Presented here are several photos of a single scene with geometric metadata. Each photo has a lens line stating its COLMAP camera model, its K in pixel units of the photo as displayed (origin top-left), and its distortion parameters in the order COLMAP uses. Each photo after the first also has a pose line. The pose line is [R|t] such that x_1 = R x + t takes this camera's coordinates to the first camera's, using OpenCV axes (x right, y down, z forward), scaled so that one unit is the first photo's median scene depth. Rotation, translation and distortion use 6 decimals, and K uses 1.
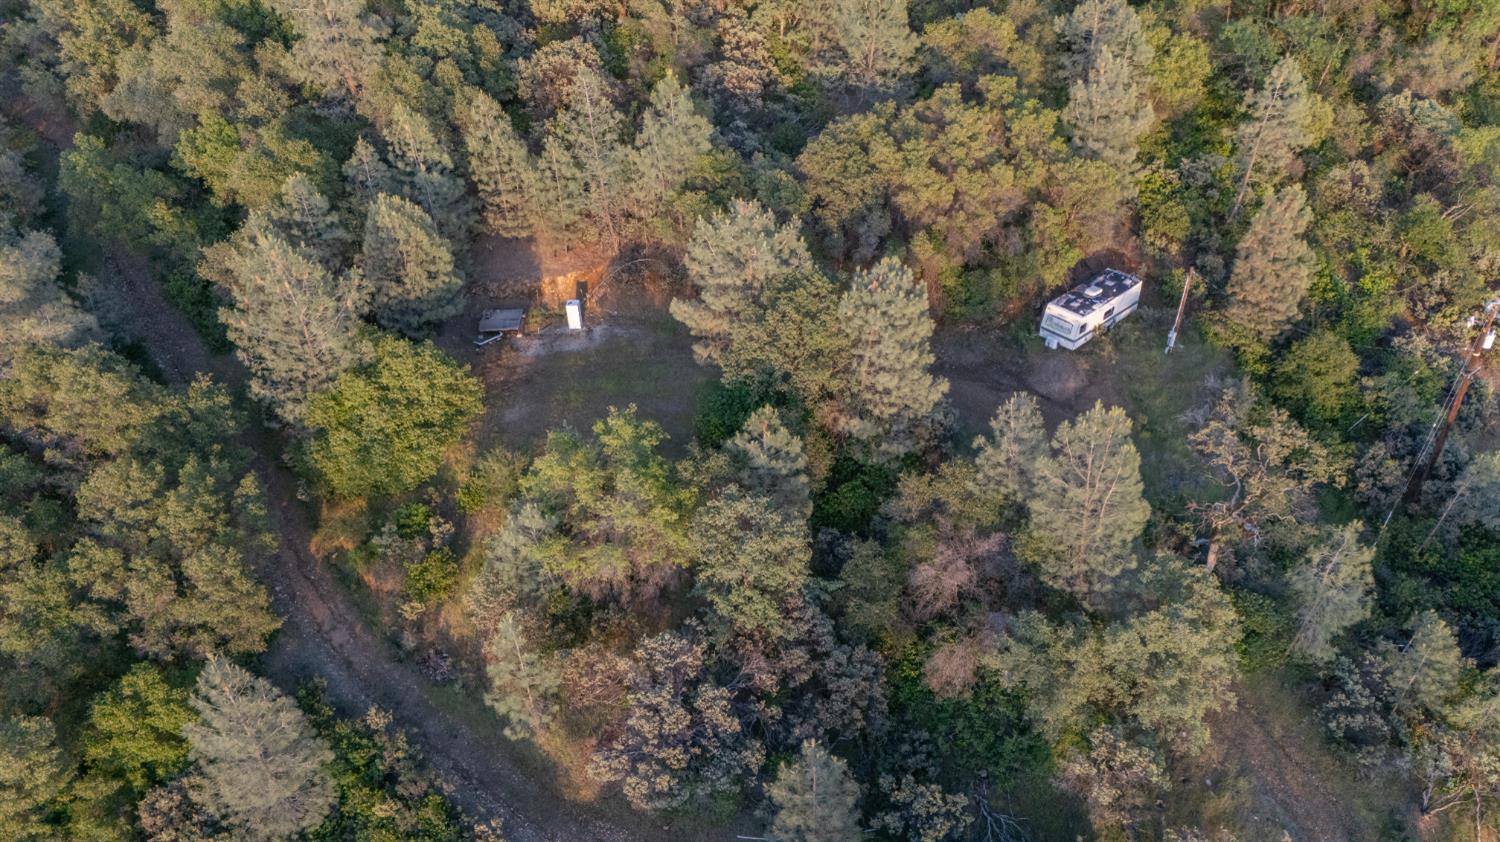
lens RADIAL K [[1063.0, 0, 748.7], [0, 1063.0, 423.2], [0, 0, 1]] dist [-0.001467, -0.007396]
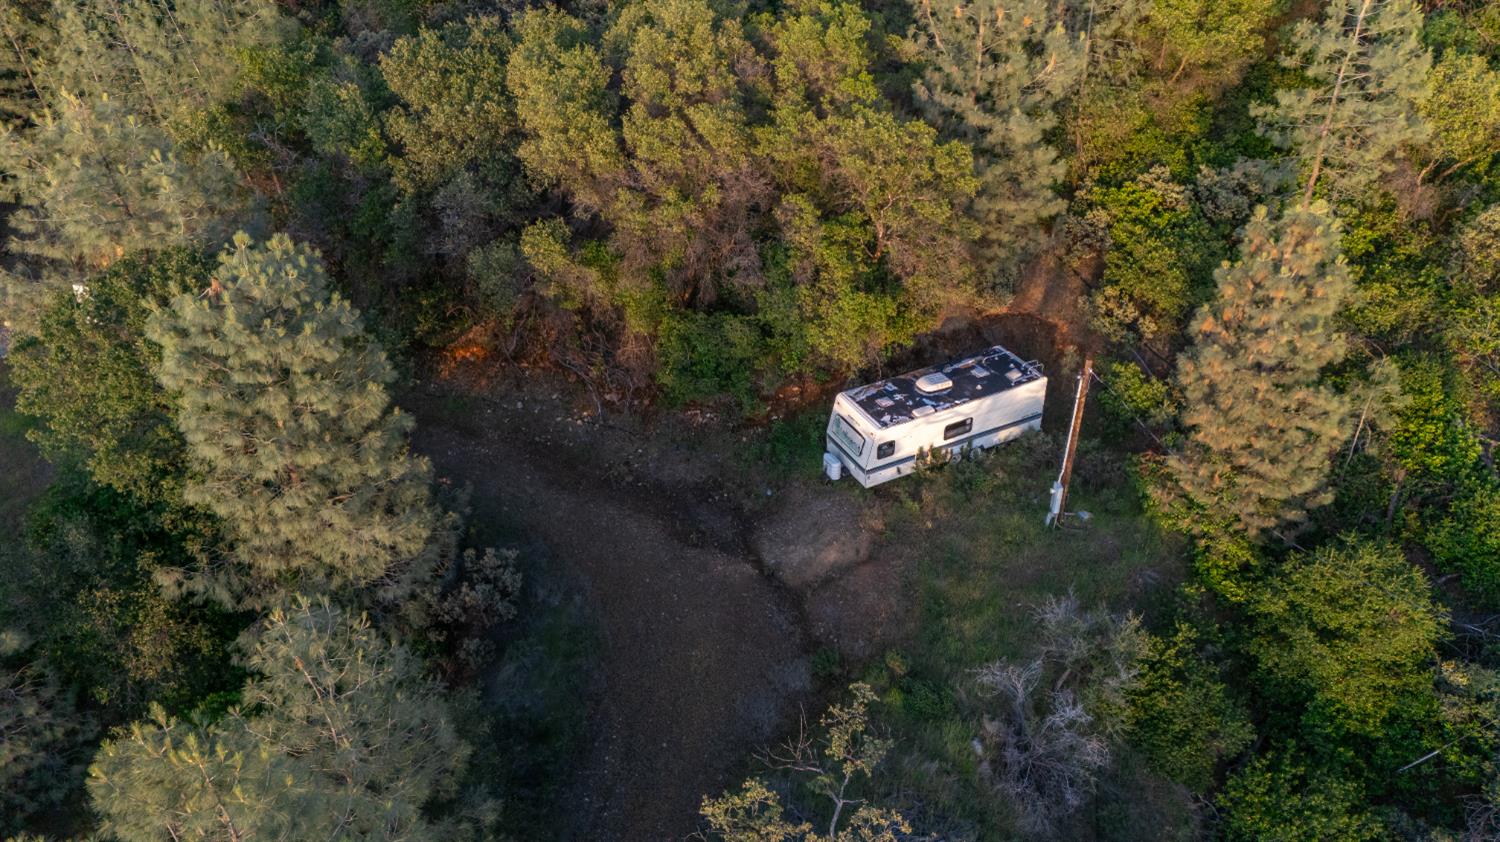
lens RADIAL K [[1063.0, 0, 752.4], [0, 1063.0, 424.2], [0, 0, 1]] dist [-0.001467, -0.007396]
pose [[0.962661, 0.148374, -0.226425, 0.365571], [-0.157392, 0.987287, -0.022202, -0.079523], [0.220252, 0.057011, 0.973775, 0.477870]]
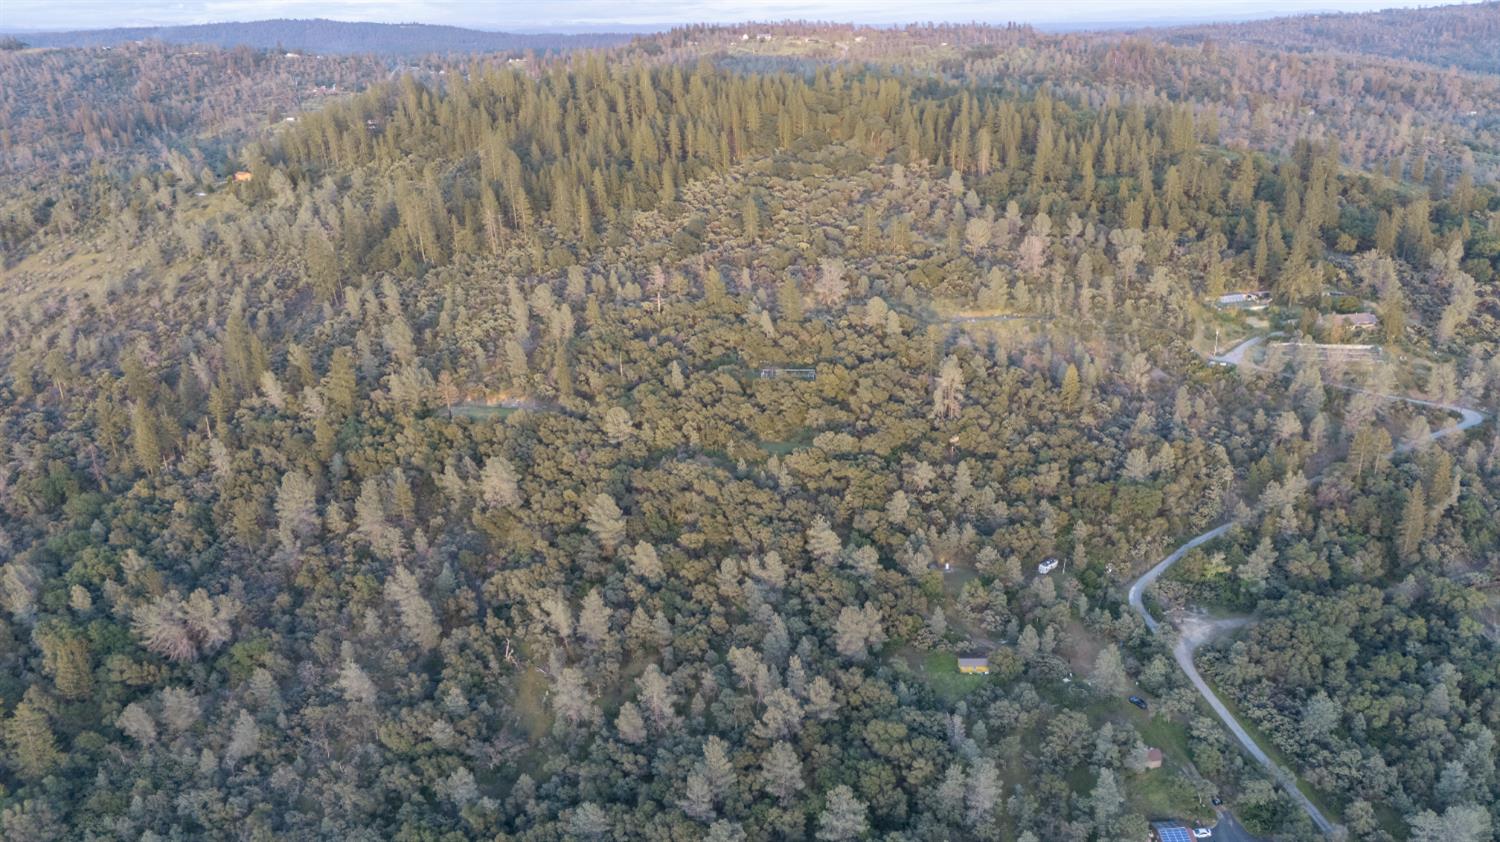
lens RADIAL K [[1063.0, 0, 745.4], [0, 1063.0, 419.7], [0, 0, 1]] dist [-0.001467, -0.007396]
pose [[0.999800, 0.010805, 0.016800, -1.191335], [-0.006062, 0.965531, -0.260219, 0.538669], [-0.019032, 0.260065, 0.965404, -3.980310]]
